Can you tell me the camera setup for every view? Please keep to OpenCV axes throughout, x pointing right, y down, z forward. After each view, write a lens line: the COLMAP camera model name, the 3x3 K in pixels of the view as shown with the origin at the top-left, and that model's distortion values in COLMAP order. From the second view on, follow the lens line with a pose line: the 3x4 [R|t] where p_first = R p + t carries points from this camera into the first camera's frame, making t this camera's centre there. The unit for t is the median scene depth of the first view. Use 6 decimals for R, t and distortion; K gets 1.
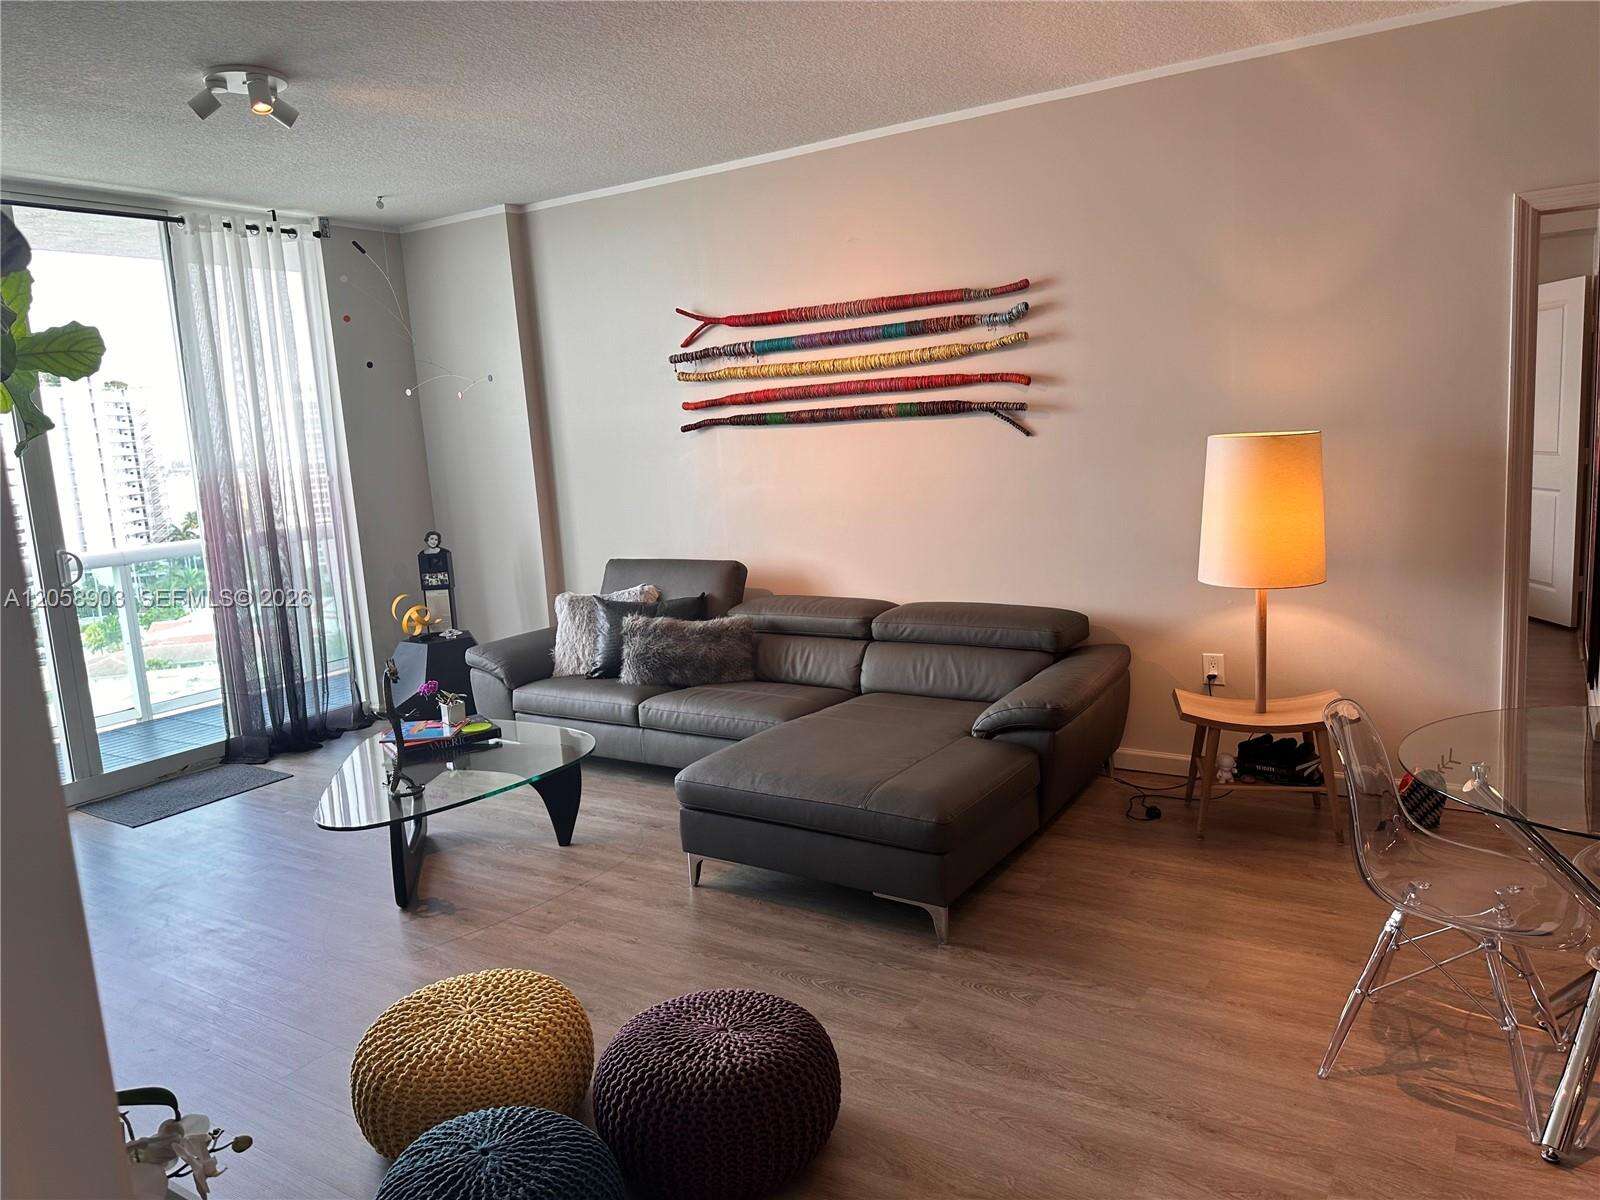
lens RADIAL K [[1130.5, 0, 793.3], [0, 1130.5, 608.4], [0, 0, 1]] dist [0.068085, -0.066966]
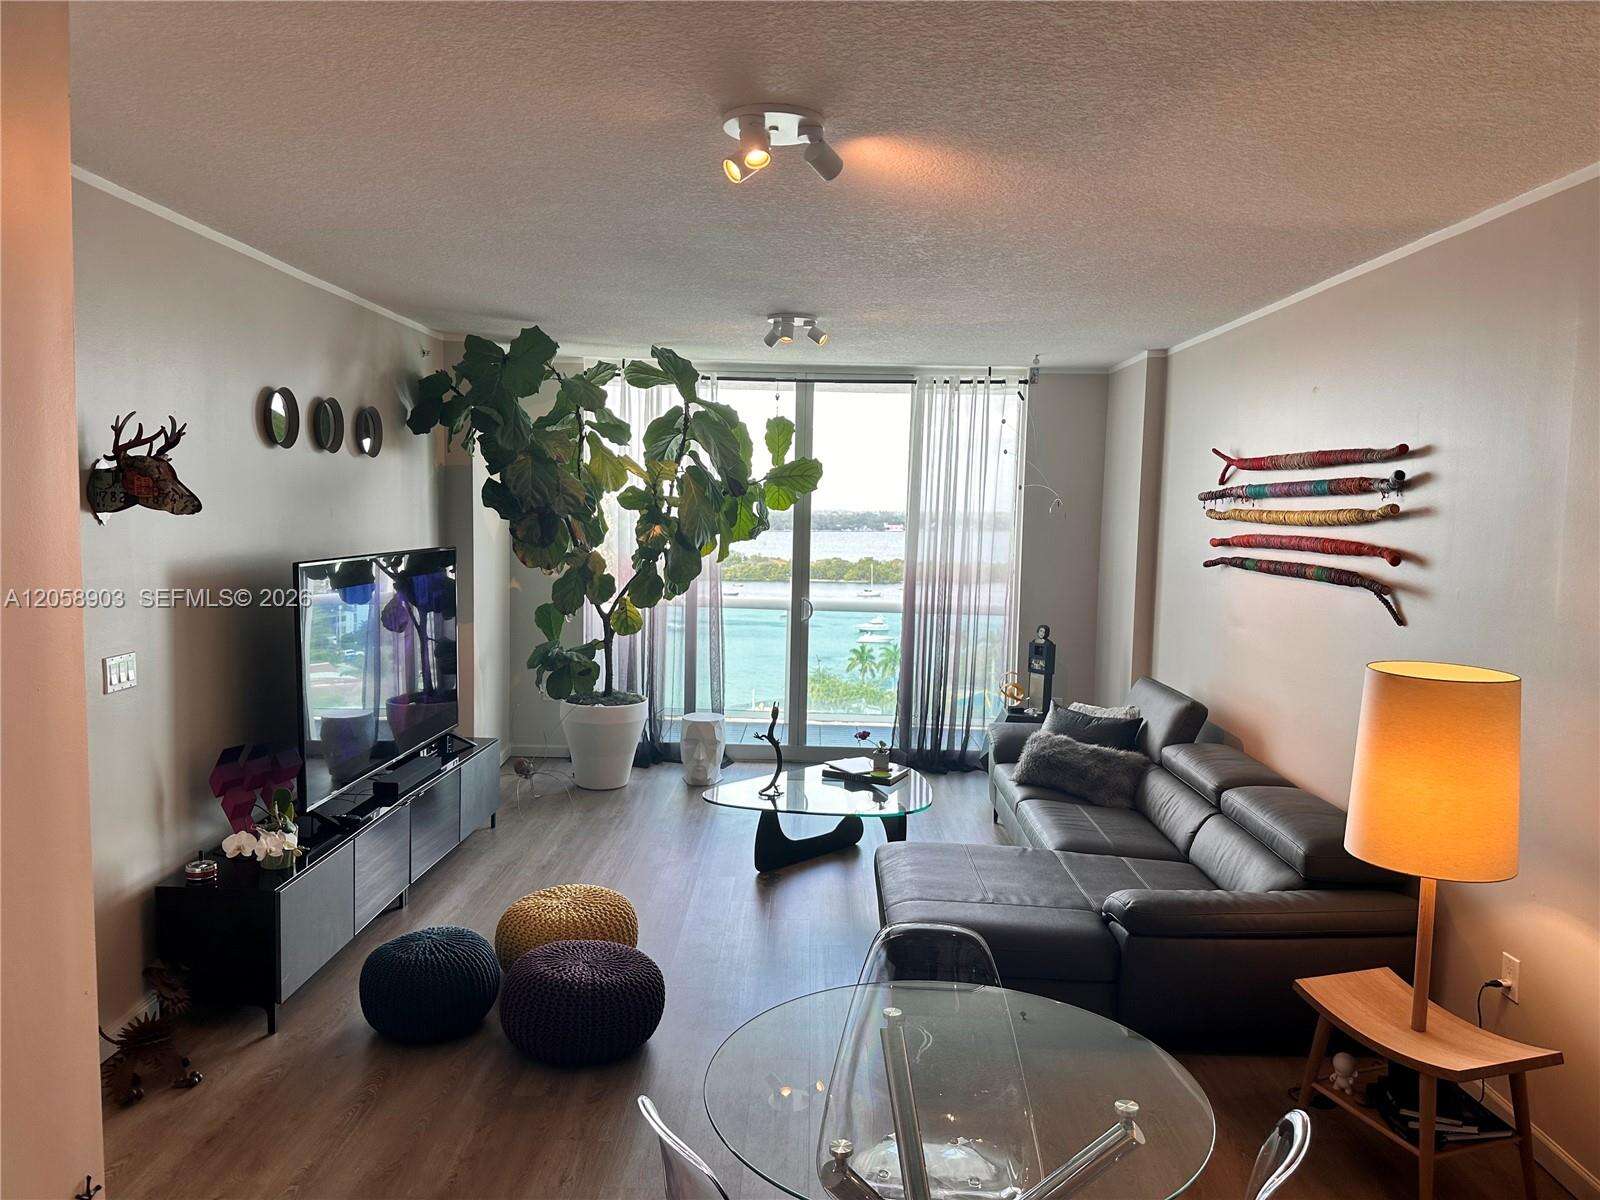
lens RADIAL K [[1130.5, 0, 798.6], [0, 1130.5, 601.7], [0, 0, 1]] dist [0.068085, -0.066966]
pose [[0.561353, 0.135559, -0.816398, 0.555696], [-0.180069, 0.982865, 0.039385, -0.101020], [0.807748, 0.124900, 0.576145, 0.114496]]
